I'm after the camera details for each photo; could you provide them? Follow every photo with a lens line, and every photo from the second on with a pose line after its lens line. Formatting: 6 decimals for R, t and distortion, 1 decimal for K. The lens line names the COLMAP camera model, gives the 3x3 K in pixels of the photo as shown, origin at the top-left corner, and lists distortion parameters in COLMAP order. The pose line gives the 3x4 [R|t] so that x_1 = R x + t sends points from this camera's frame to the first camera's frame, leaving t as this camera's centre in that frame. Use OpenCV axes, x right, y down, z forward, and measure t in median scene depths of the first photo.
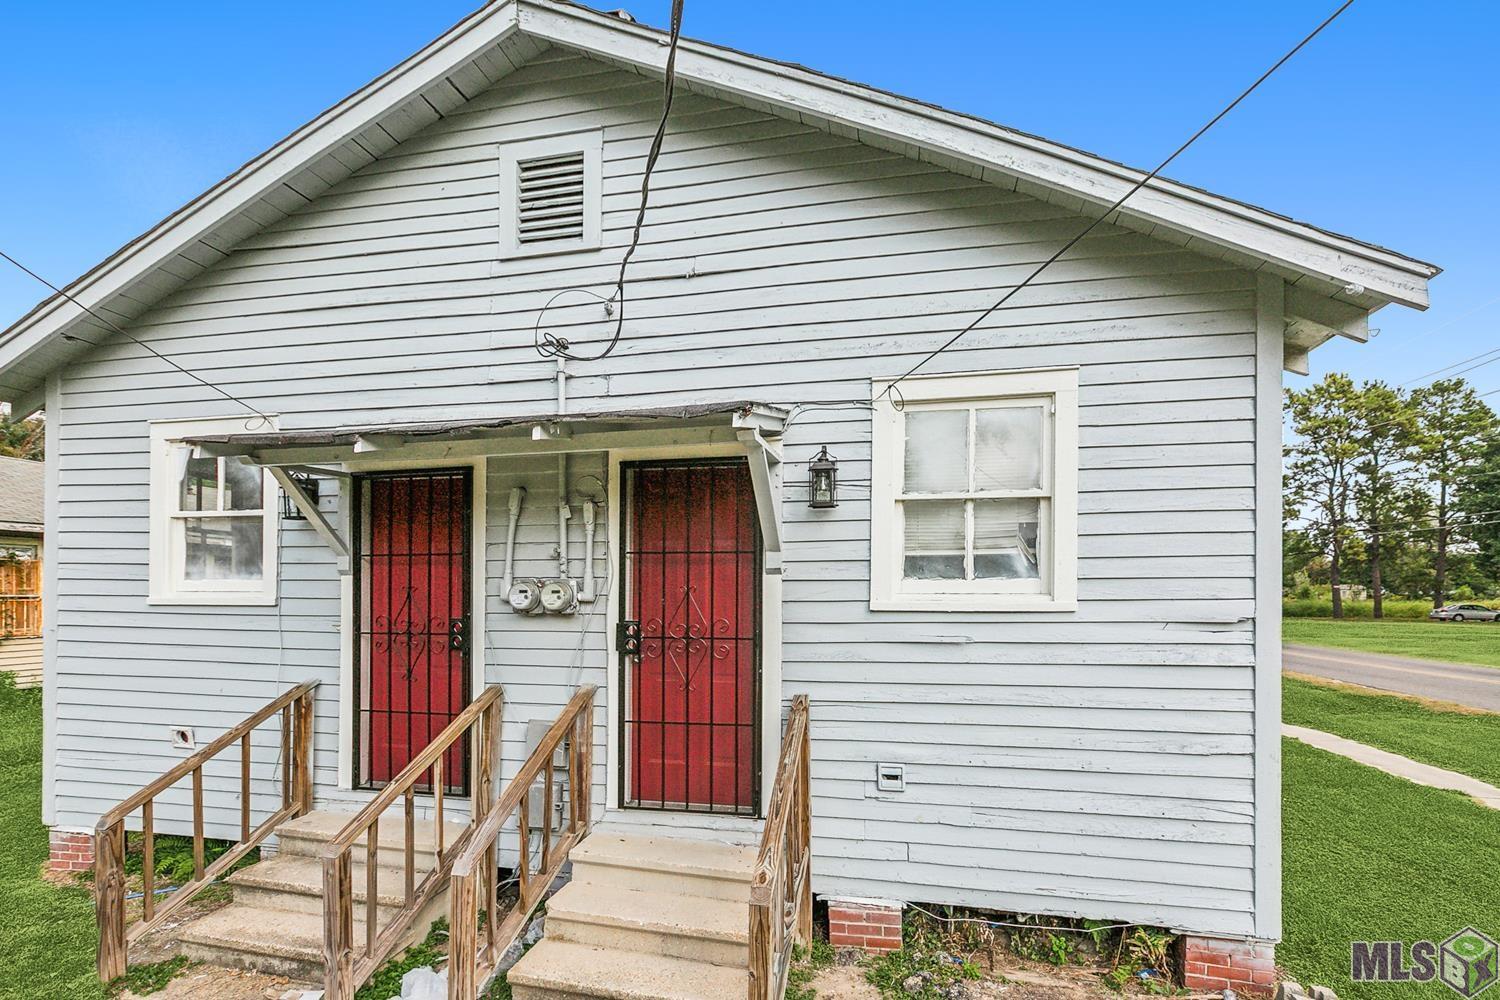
lens RADIAL K [[693.9, 0, 745.3], [0, 693.9, 601.1], [0, 0, 1]] dist [-0.000340, -0.000114]
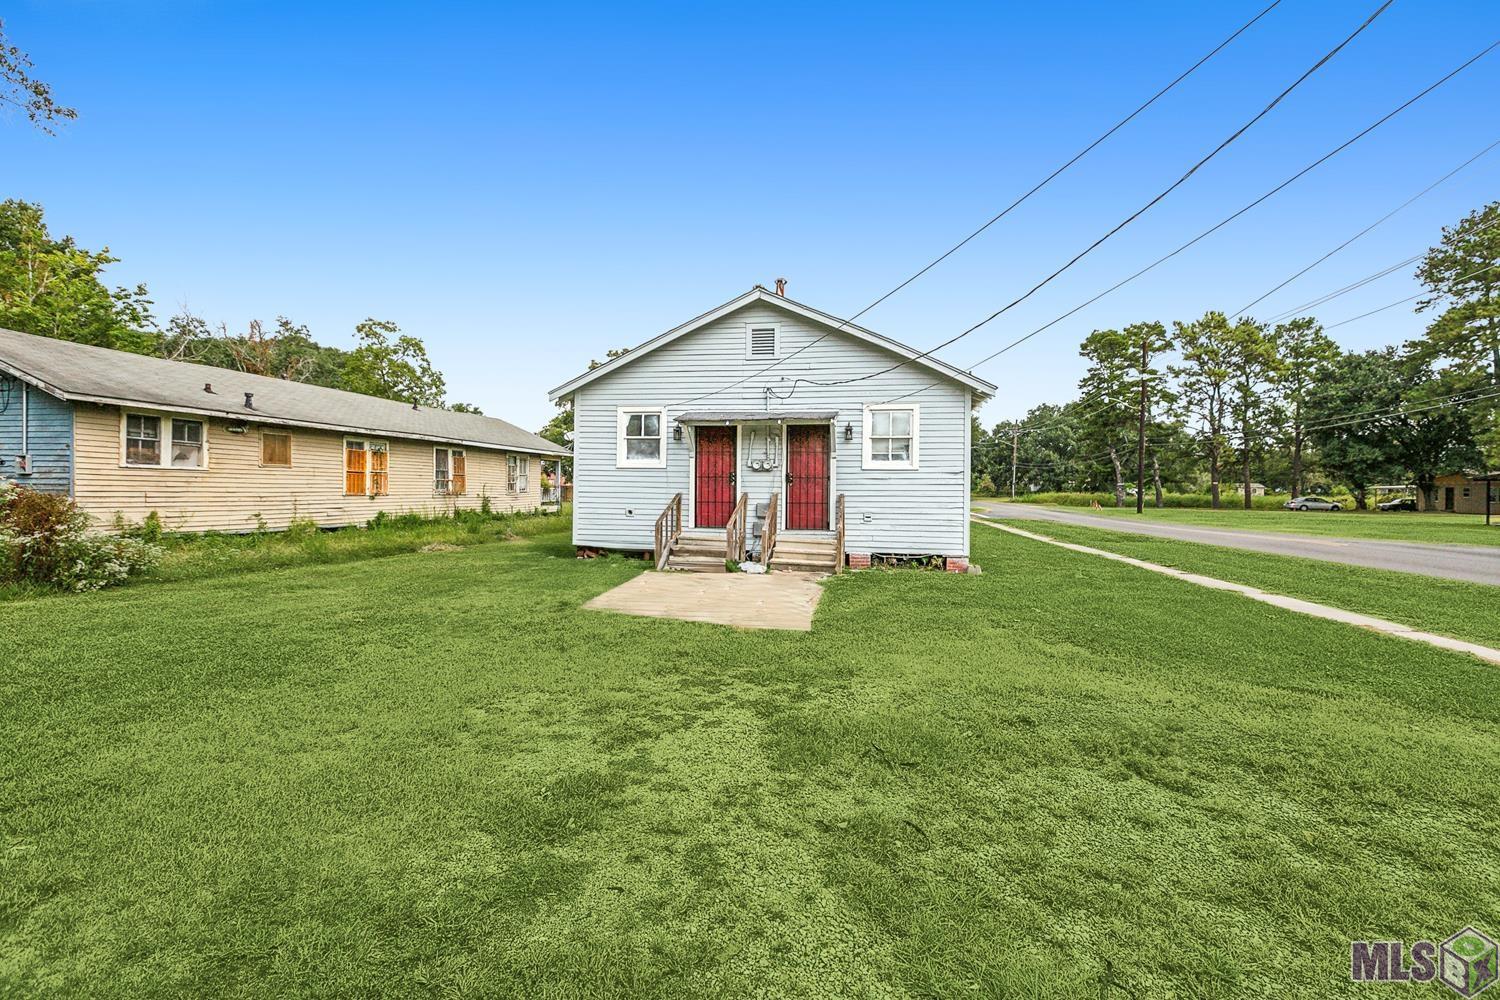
lens RADIAL K [[680.4, 0, 751.1], [0, 680.4, 489.8], [0, 0, 1]] dist [0.002060, -0.000801]
pose [[0.998719, 0.007558, 0.050029, -0.470764], [-0.007002, 0.999912, -0.011270, 0.136567], [-0.050110, 0.010905, 0.998684, -2.053201]]
